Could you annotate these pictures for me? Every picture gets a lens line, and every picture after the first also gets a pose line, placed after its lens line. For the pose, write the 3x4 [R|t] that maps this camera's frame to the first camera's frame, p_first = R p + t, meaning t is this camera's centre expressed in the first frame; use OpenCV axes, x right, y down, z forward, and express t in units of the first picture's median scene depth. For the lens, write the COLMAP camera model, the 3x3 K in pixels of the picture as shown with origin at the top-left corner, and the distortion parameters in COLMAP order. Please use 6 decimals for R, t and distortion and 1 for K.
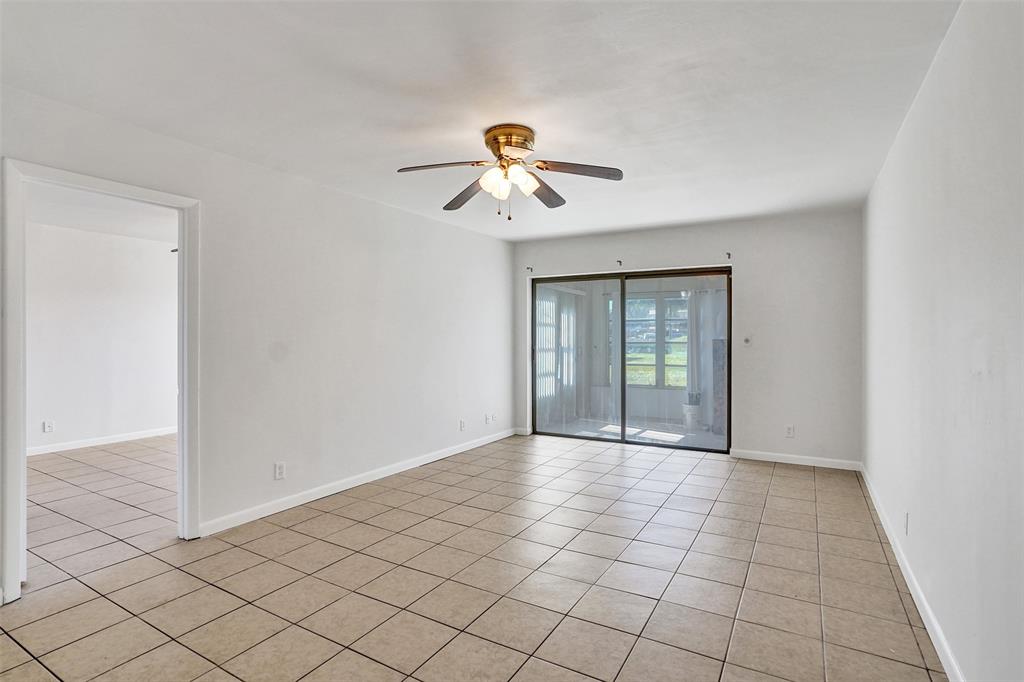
lens RADIAL K [[502.1, 0, 504.9], [0, 502.1, 331.0], [0, 0, 1]] dist [-0.028720, 0.006306]
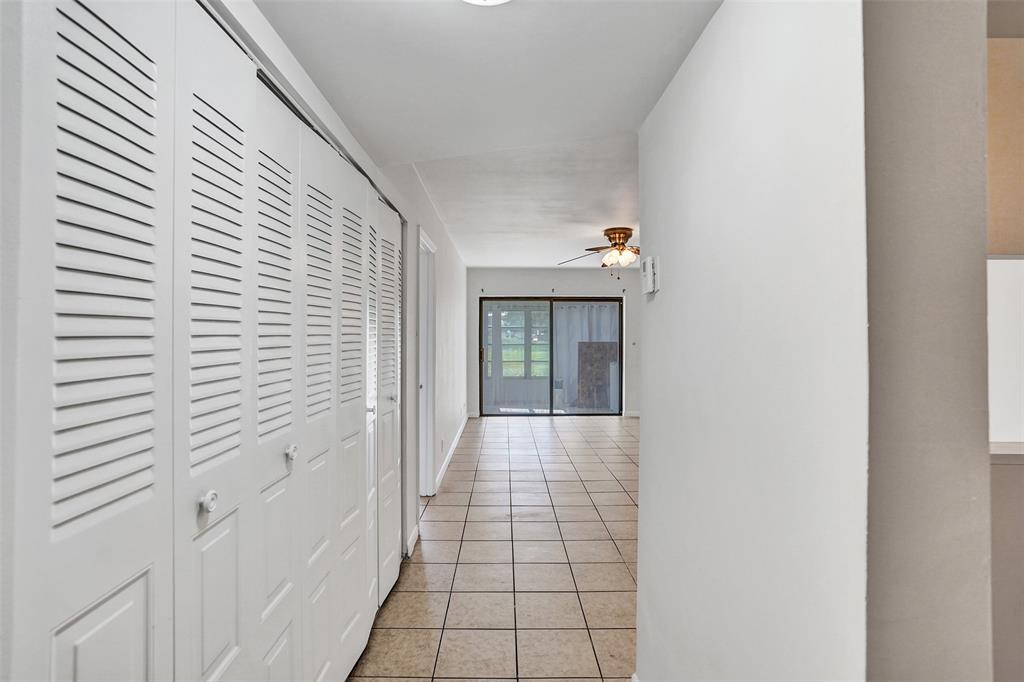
lens RADIAL K [[502.1, 0, 504.6], [0, 502.1, 327.2], [0, 0, 1]] dist [-0.028720, 0.006306]
pose [[0.855932, 0.006118, 0.517052, -0.608322], [-0.003540, 0.999976, -0.005972, -0.019817], [-0.517076, 0.003281, 0.855933, -0.155416]]
